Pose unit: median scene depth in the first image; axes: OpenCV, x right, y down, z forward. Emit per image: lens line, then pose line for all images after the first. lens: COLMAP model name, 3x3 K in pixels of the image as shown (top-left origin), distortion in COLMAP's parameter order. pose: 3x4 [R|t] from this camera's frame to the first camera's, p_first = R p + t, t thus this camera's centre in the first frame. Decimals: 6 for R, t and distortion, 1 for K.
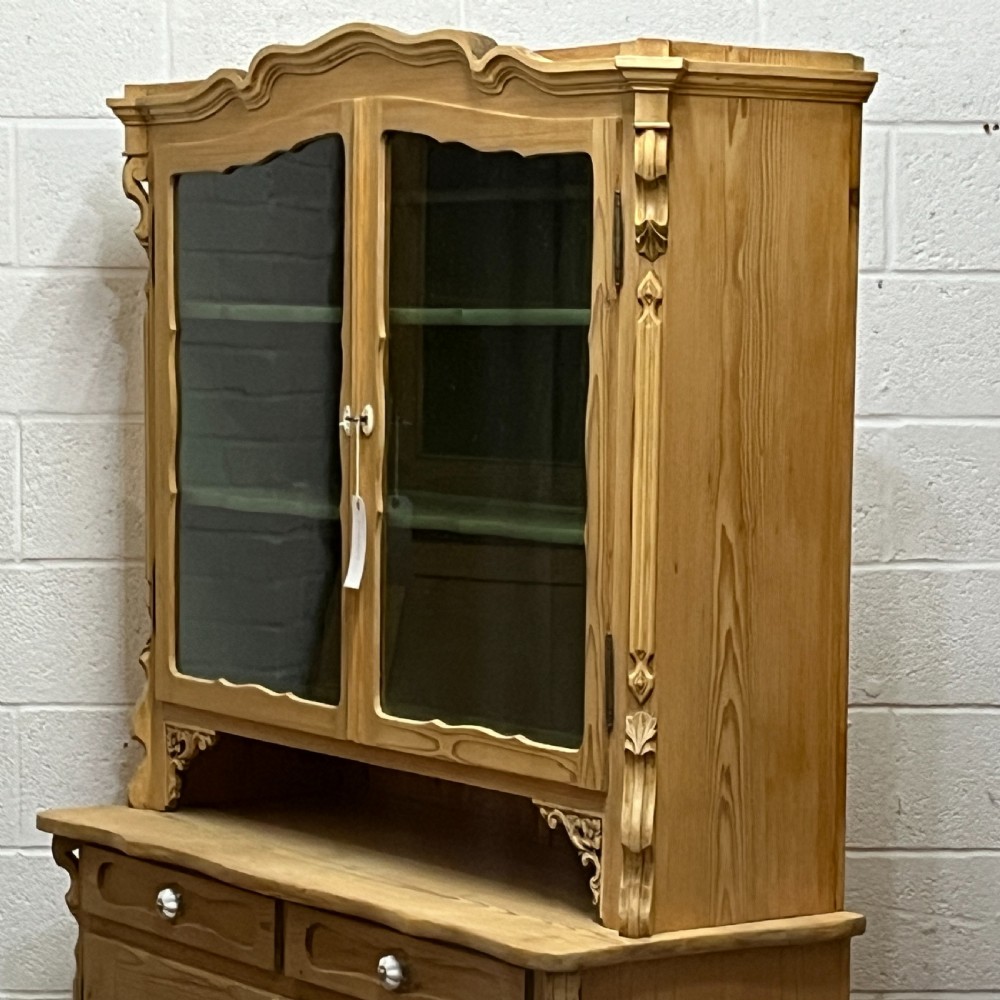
lens RADIAL K [[3569.1, 0, 523.8], [0, 3569.1, 533.9], [0, 0, 1]] dist [0.210743, 0.000000]
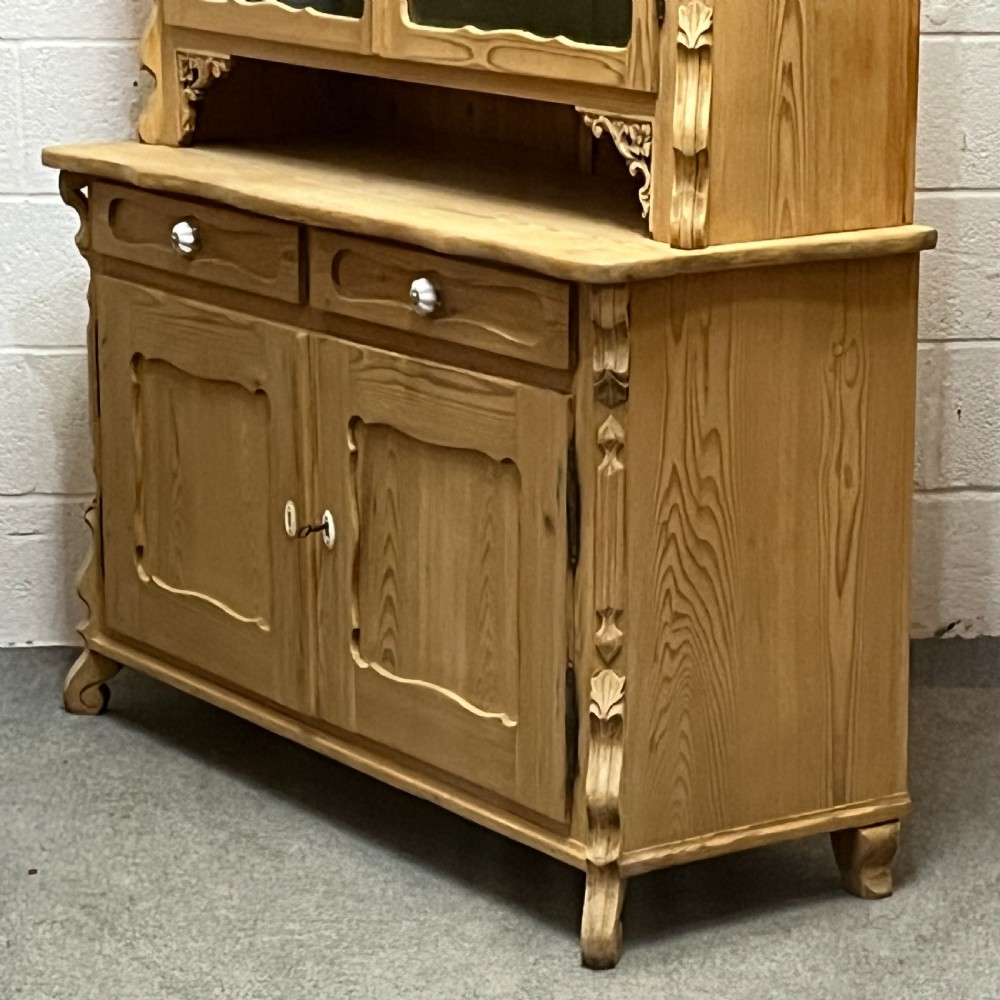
lens RADIAL K [[3569.1, 0, 523.1], [0, 3569.1, 525.6], [0, 0, 1]] dist [0.210743, 0.000000]
pose [[0.999946, -0.007026, -0.007718, -0.004580], [0.008087, 0.989056, 0.147322, 0.044262], [0.006598, -0.147376, 0.989059, 0.072367]]
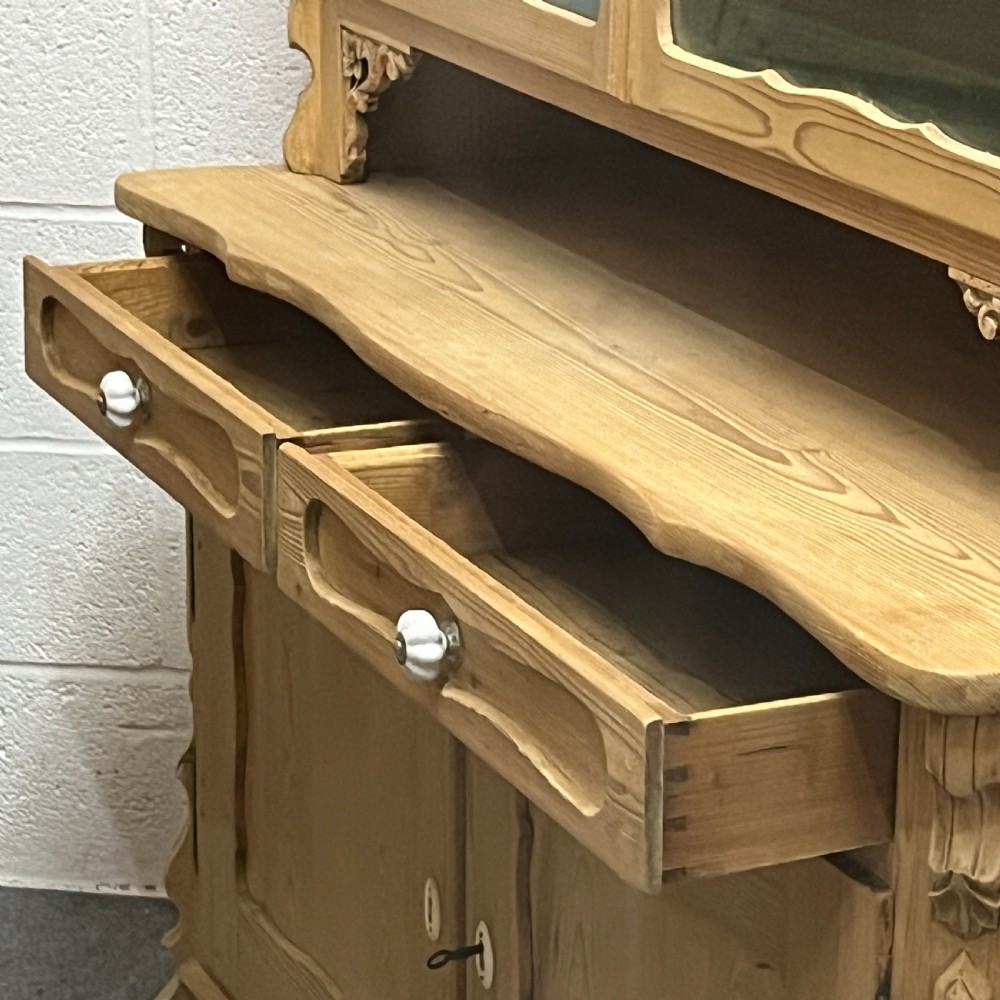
lens RADIAL K [[3569.1, 0, 495.4], [0, 3569.1, 495.3], [0, 0, 1]] dist [0.210743, 0.000000]
pose [[0.982219, 0.058171, -0.178500, 0.028164], [-0.018058, 0.975650, 0.218589, 0.003983], [0.186869, -0.211479, 0.959352, 0.537360]]
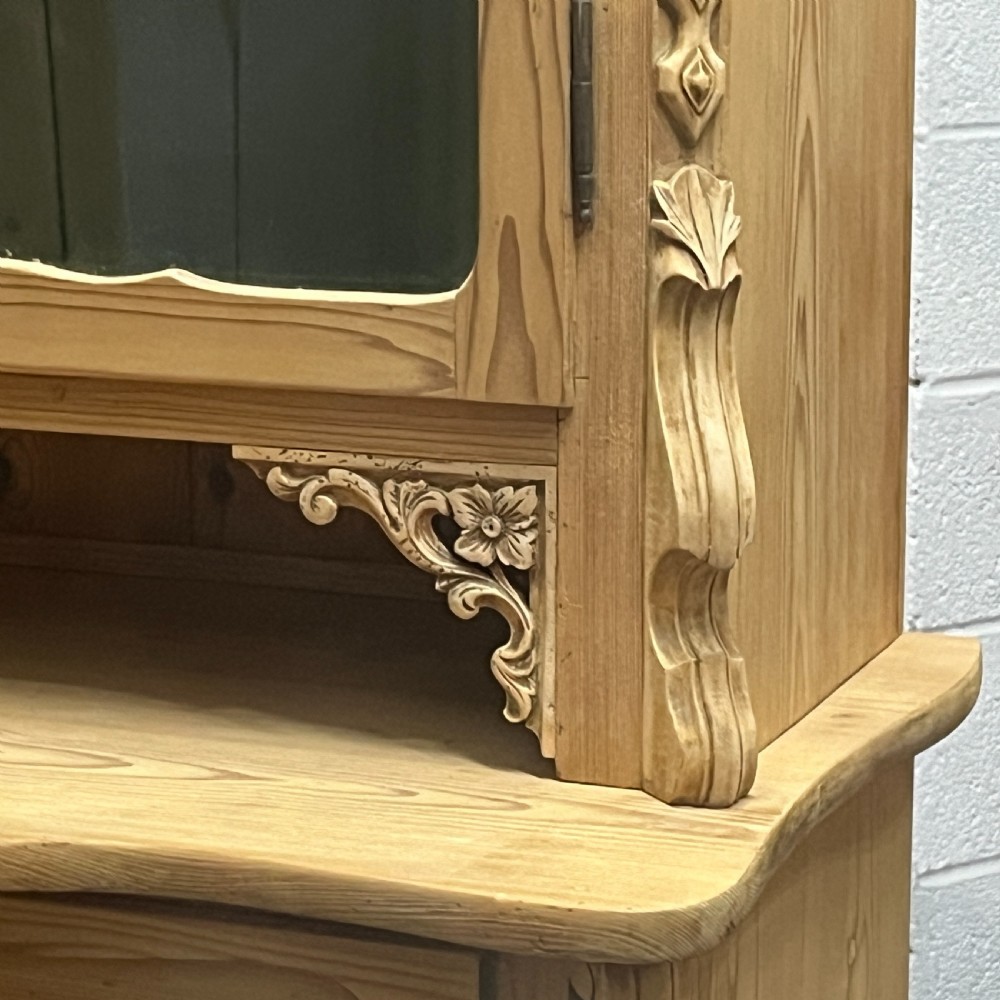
lens RADIAL K [[3569.1, 0, 501.9], [0, 3569.1, 497.8], [0, 0, 1]] dist [0.210743, 0.000000]
pose [[0.833326, -0.113889, 0.540922, -0.164239], [0.046271, 0.989483, 0.137049, 0.031347], [-0.550842, -0.089177, 0.829832, 0.678847]]
